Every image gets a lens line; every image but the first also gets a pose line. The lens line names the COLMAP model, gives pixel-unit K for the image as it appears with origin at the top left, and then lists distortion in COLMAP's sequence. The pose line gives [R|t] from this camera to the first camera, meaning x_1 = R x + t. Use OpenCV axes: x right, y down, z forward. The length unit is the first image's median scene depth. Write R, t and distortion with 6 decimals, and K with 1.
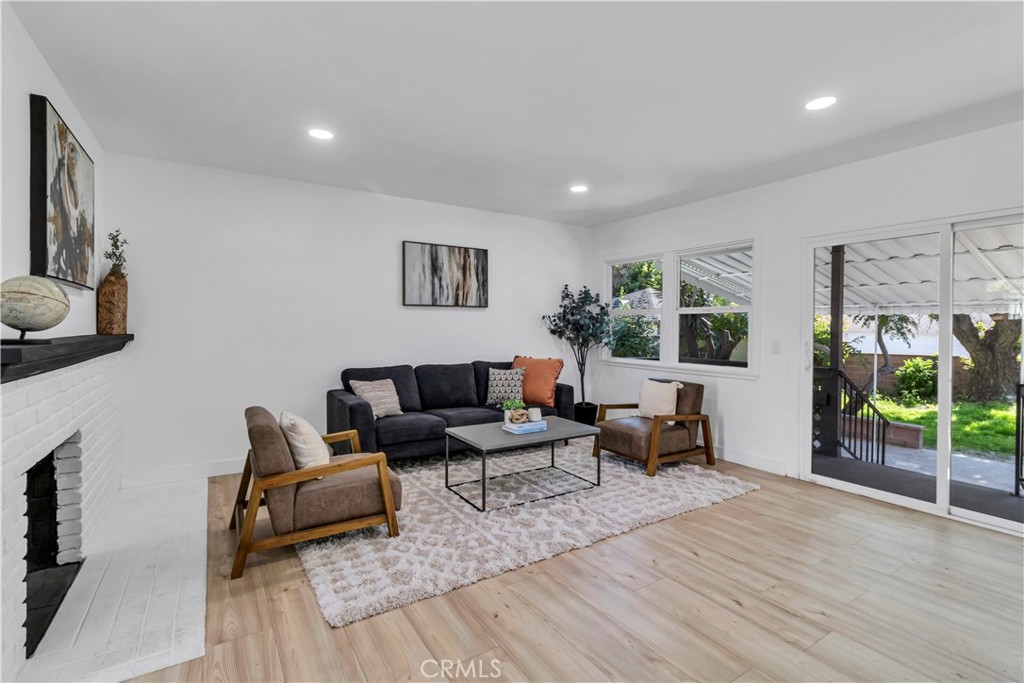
lens RADIAL K [[460.6, 0, 512.6], [0, 460.6, 335.2], [0, 0, 1]] dist [0.002344, -0.000415]
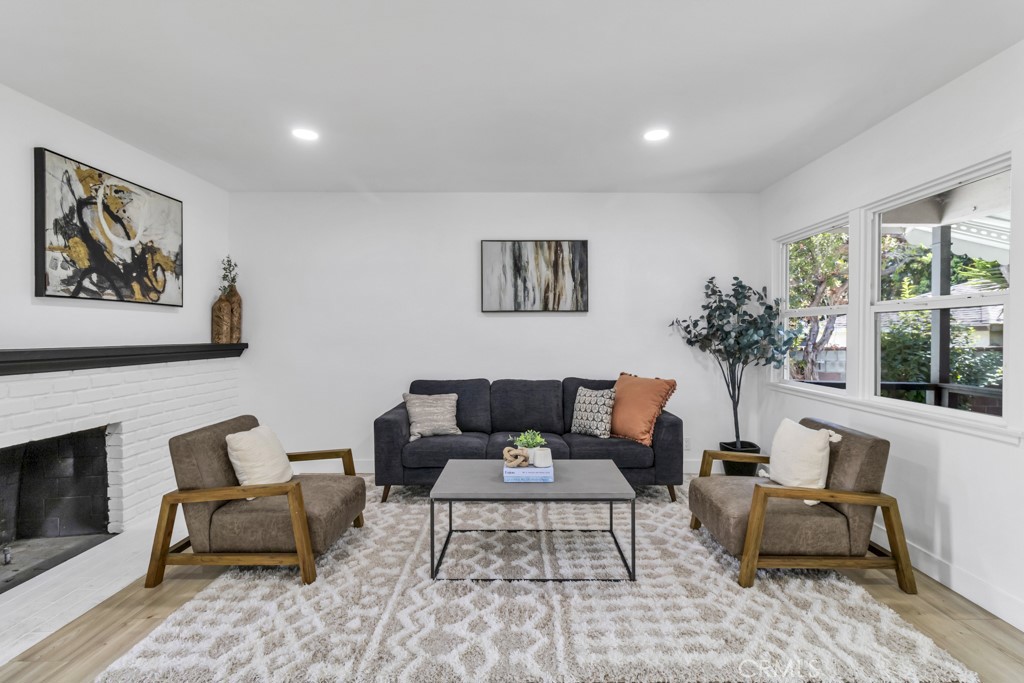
lens RADIAL K [[460.6, 0, 514.3], [0, 460.6, 341.5], [0, 0, 1]] dist [0.002344, -0.000415]
pose [[0.848725, 0.002210, -0.528829, 0.327947], [-0.005025, 0.999980, -0.003886, -0.004891], [0.528810, 0.005955, 0.848719, 0.305078]]
